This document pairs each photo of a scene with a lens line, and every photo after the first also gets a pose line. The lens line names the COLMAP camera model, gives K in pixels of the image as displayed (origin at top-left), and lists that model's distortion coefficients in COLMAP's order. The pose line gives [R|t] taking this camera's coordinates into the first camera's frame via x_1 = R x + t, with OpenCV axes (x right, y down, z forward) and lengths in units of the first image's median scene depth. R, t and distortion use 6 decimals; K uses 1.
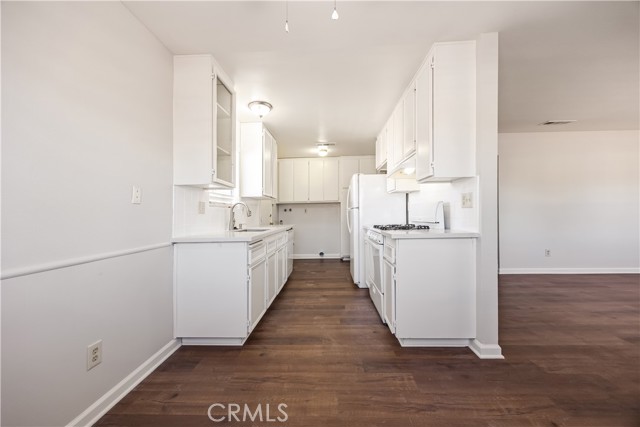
lens RADIAL K [[245.2, 0, 321.8], [0, 245.2, 209.6], [0, 0, 1]] dist [-0.002916, 0.000330]
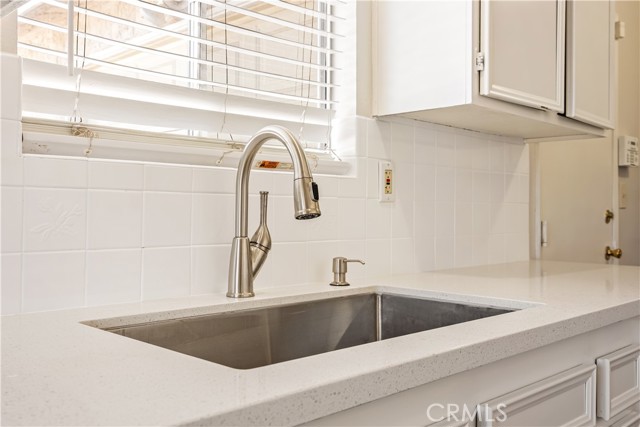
lens RADIAL K [[630.9, 0, 321.2], [0, 630.9, 212.1], [0, 0, 1]] dist [-0.014813, 0.000000]
pose [[0.742652, 0.021216, -0.669341, -0.037970], [-0.004700, 0.999639, 0.026470, 0.009473], [0.669661, -0.016512, 0.742484, 0.702756]]
